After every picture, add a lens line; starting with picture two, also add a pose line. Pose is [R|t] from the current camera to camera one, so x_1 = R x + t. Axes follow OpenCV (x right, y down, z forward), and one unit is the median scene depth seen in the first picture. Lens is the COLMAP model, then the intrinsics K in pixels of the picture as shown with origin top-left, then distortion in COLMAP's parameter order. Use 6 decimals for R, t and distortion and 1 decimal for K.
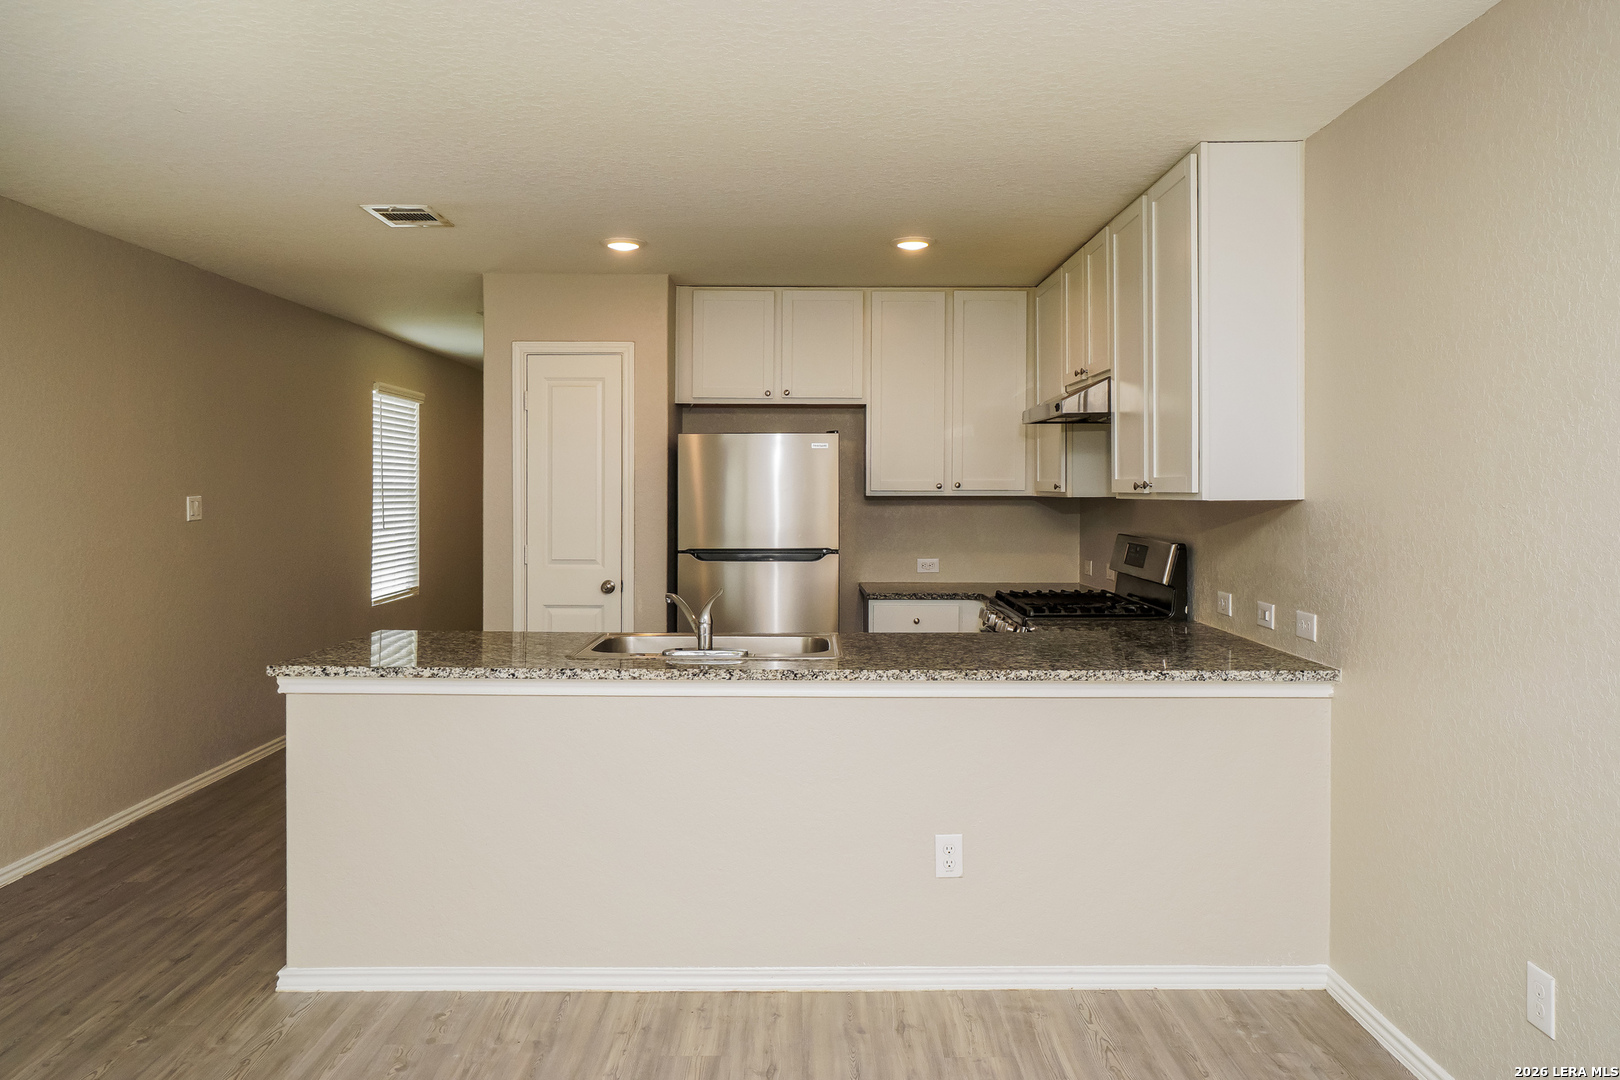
lens RADIAL K [[1005.7, 0, 878.1], [0, 1005.7, 512.3], [0, 0, 1]] dist [-0.001651, 0.002748]
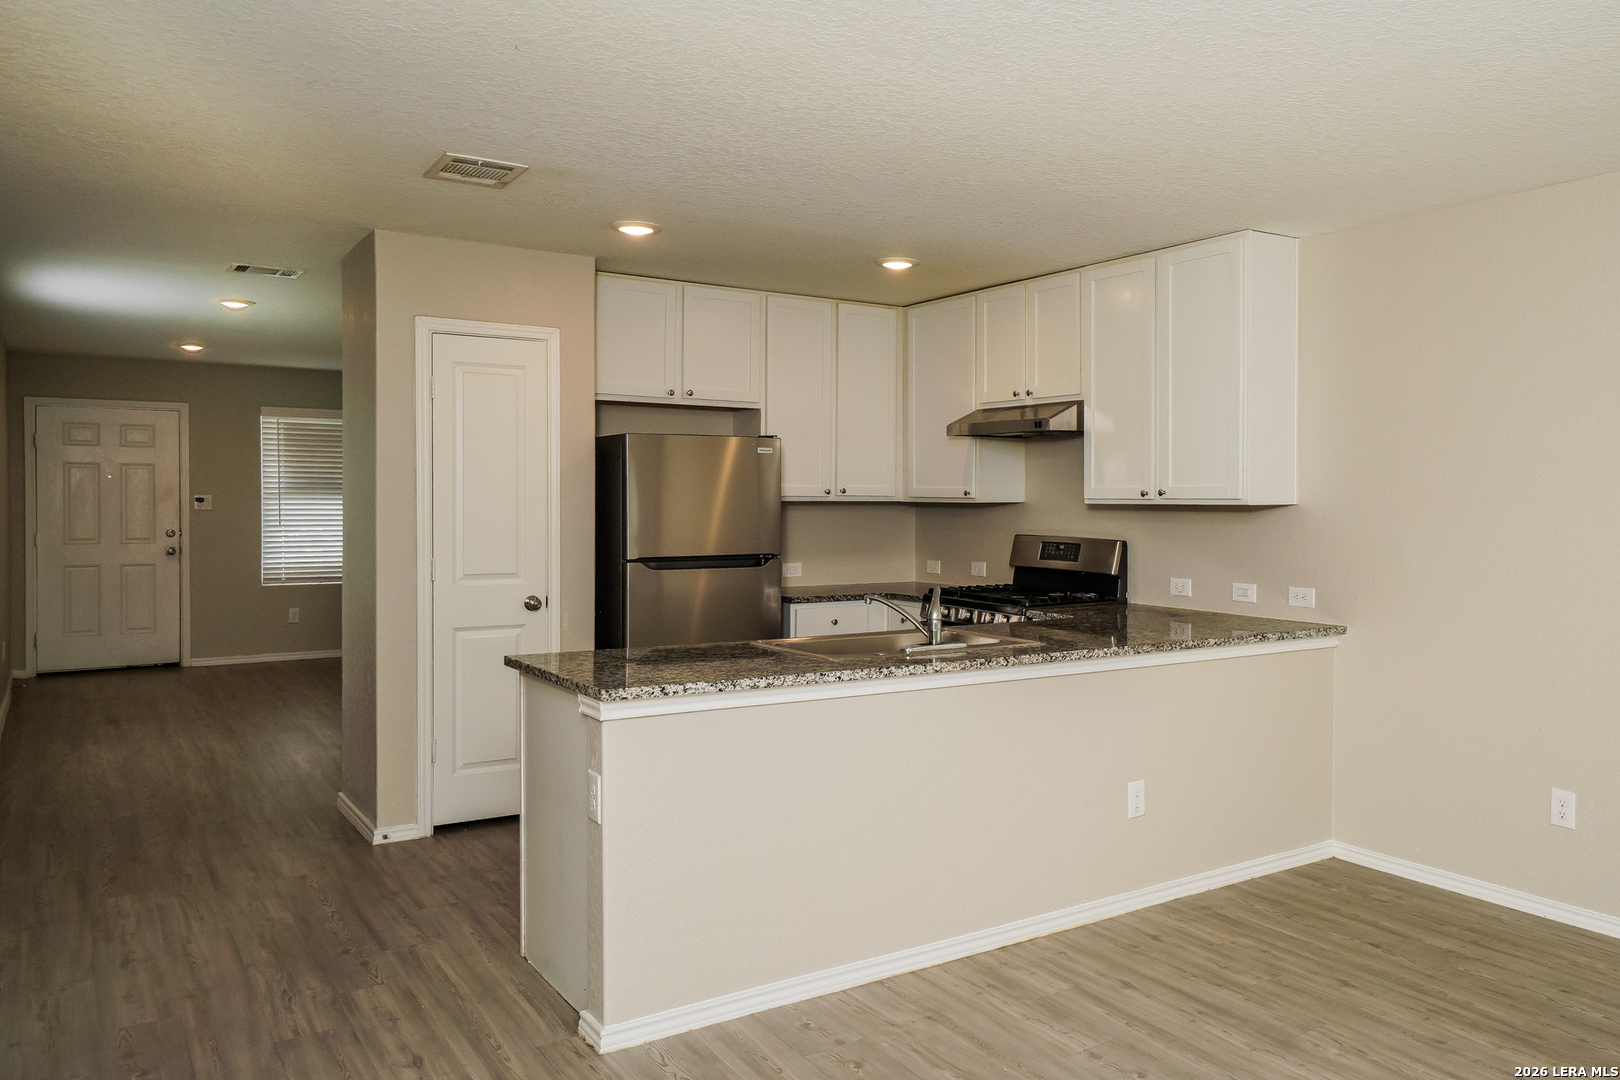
lens RADIAL K [[1123.6, 0, 812.2], [0, 1123.6, 517.8], [0, 0, 1]] dist [0.003463, 0.000545]
pose [[0.853095, -0.006046, 0.521720, -0.918680], [0.006457, 0.999979, 0.001029, -0.000783], [-0.521715, 0.002491, 0.853116, 0.045730]]
